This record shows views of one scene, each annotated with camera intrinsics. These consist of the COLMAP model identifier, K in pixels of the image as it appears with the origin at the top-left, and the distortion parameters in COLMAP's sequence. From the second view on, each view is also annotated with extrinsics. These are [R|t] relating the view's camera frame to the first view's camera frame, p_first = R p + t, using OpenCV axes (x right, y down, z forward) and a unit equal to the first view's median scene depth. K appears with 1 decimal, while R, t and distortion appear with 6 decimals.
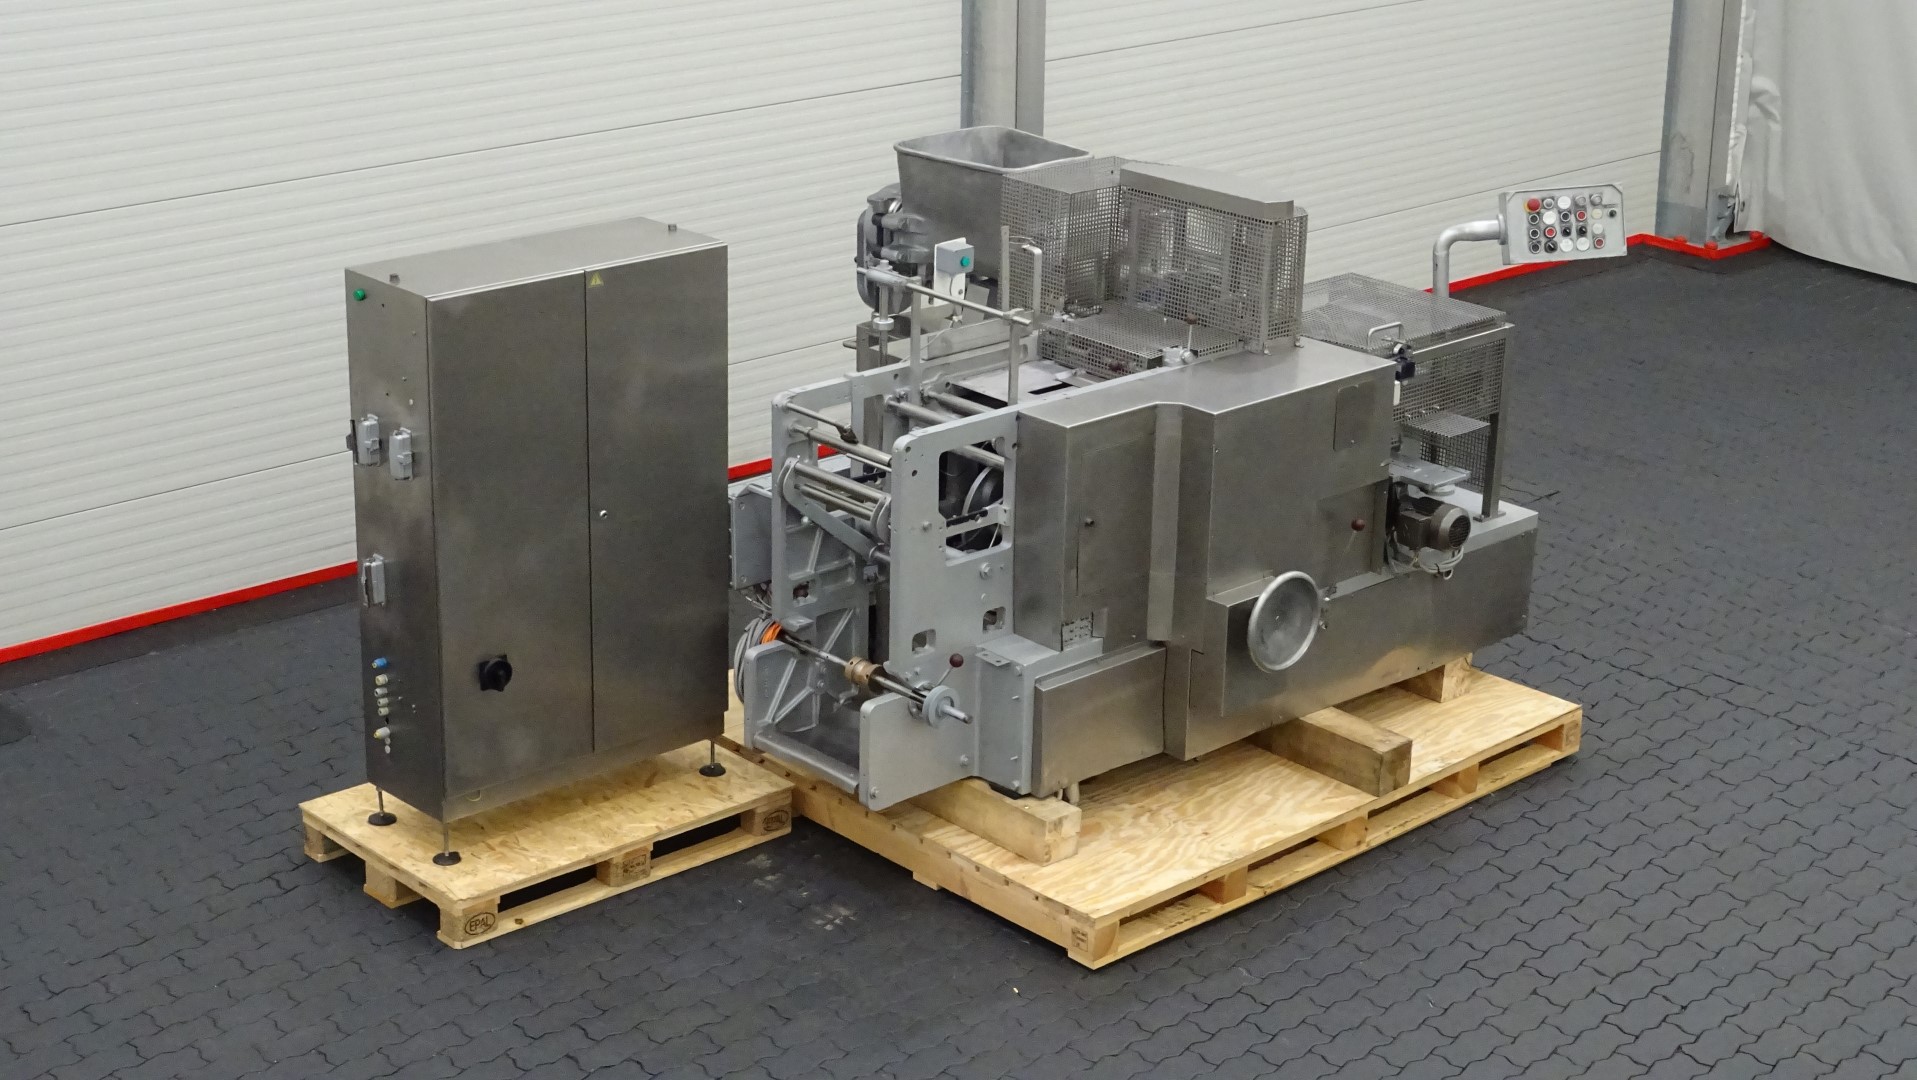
lens RADIAL K [[3030.9, 0, 958.5], [0, 3030.9, 540.0], [0, 0, 1]] dist [-0.033050, -0.043768]
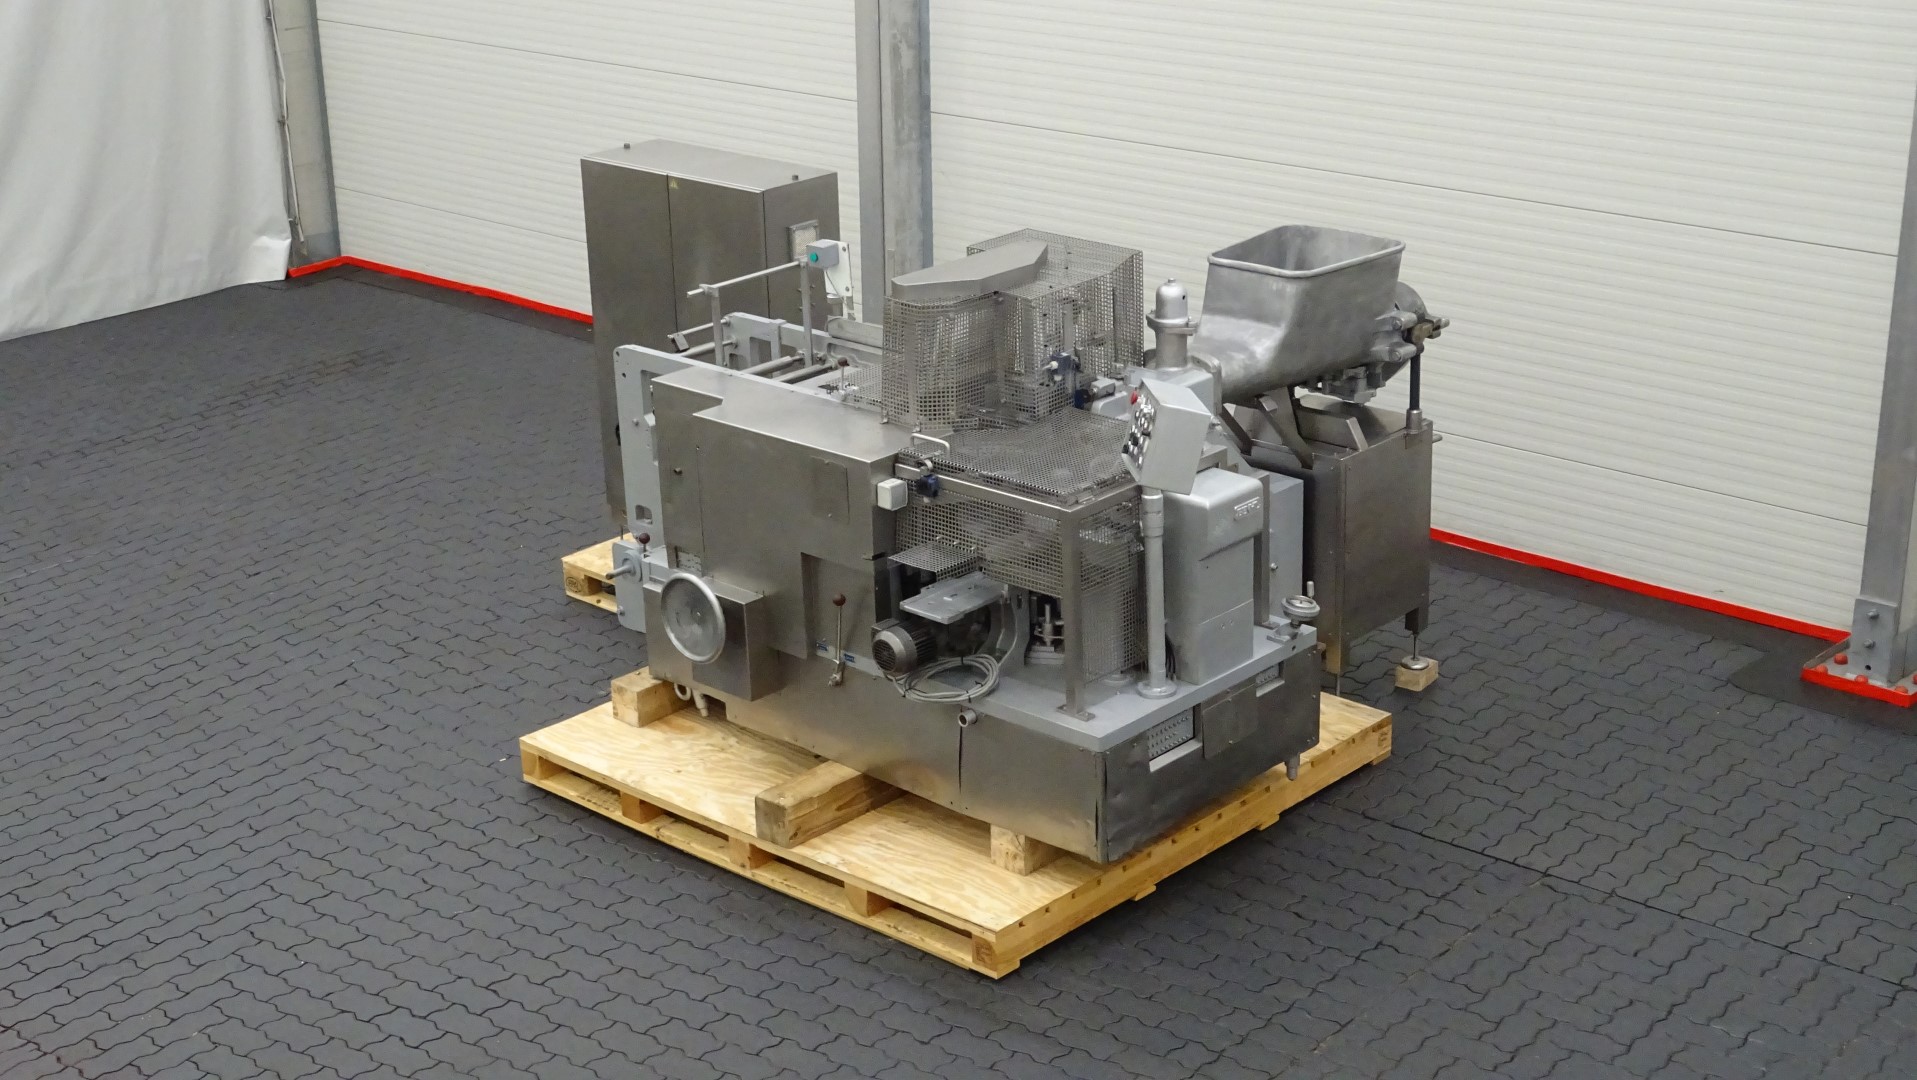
lens RADIAL K [[2690.0, 0, 960.7], [0, 2690.0, 491.2], [0, 0, 1]] dist [-0.011638, -0.011284]
pose [[0.071867, 0.307378, -0.948870, 1.017171], [-0.304720, 0.912612, 0.272553, -0.308501], [0.949727, 0.269552, 0.159251, 0.904041]]
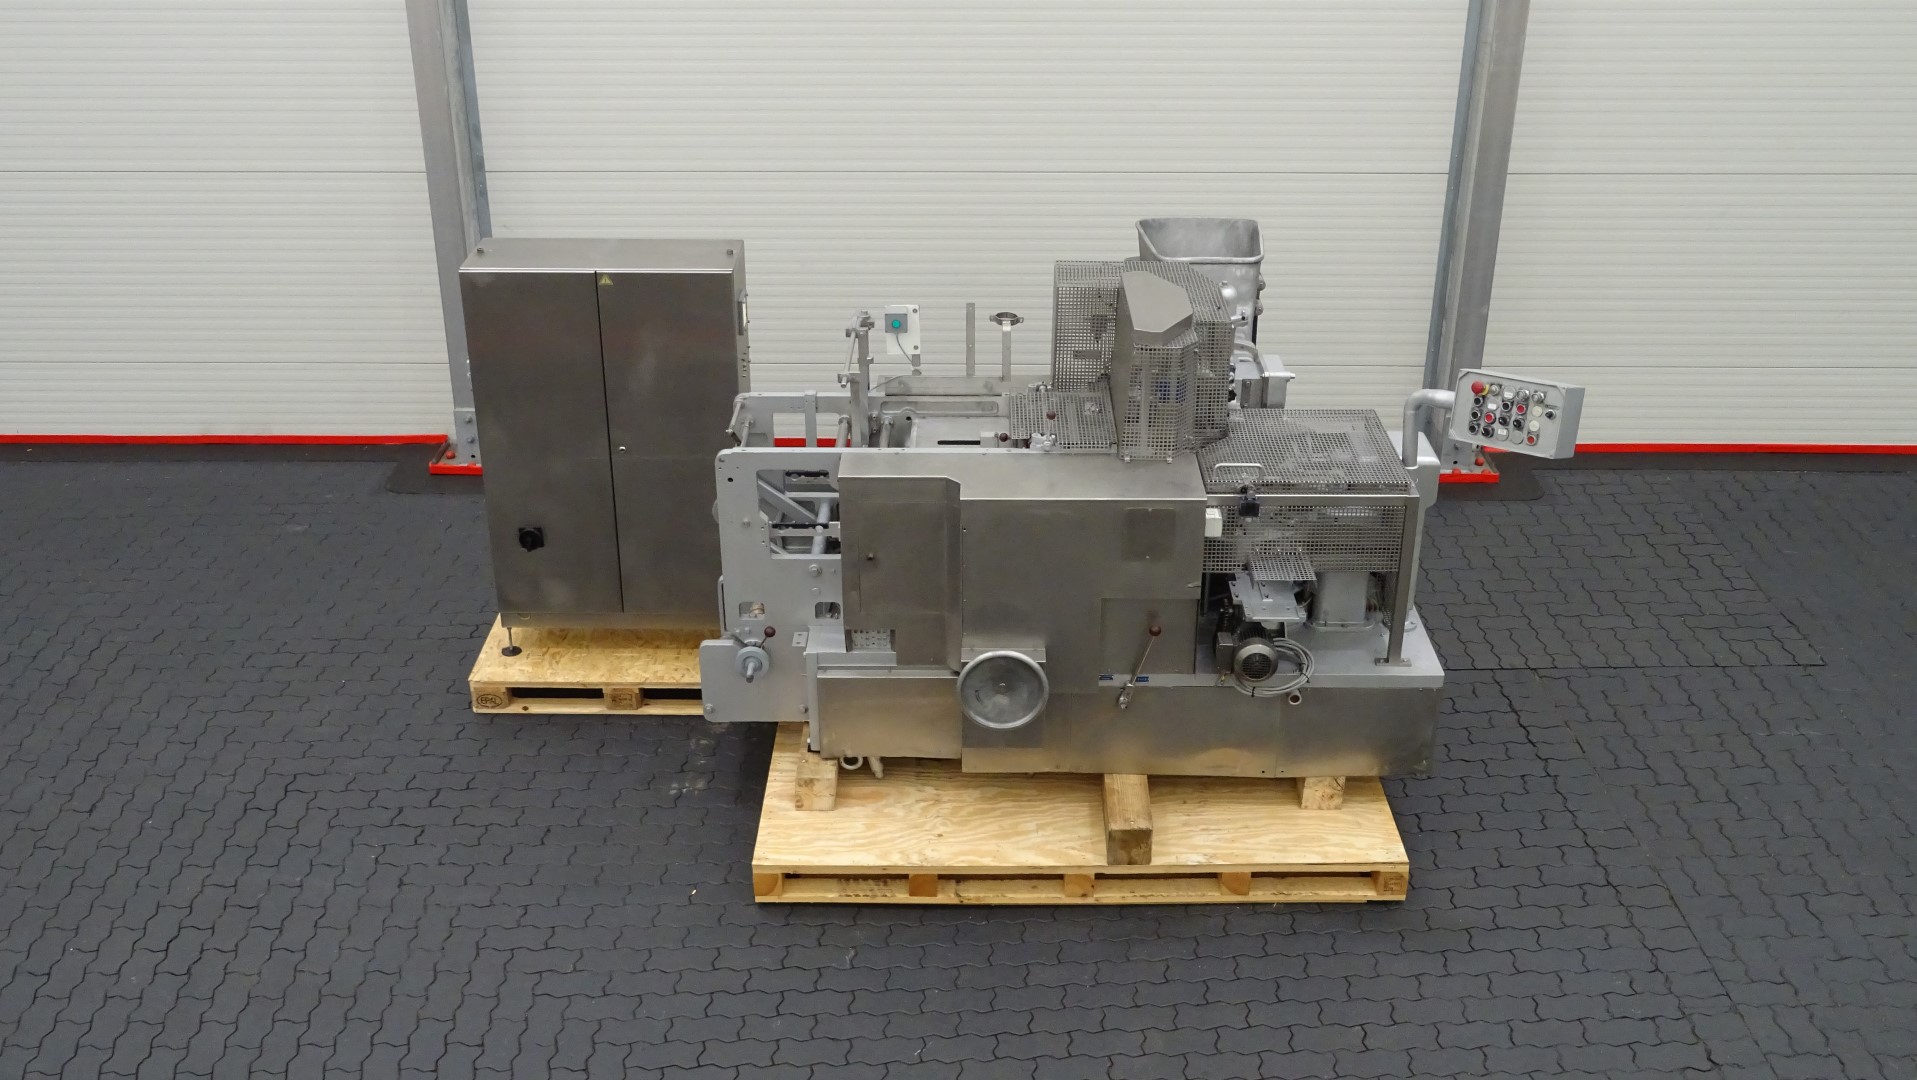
lens RADIAL K [[1876.3, 0, 956.7], [0, 1876.3, 501.5], [0, 0, 1]] dist [0.015087, 0.003605]
pose [[0.725508, 0.272013, -0.632177, 0.514806], [-0.217640, 0.962117, 0.164208, -0.151756], [0.652894, 0.018453, 0.757224, 0.438257]]
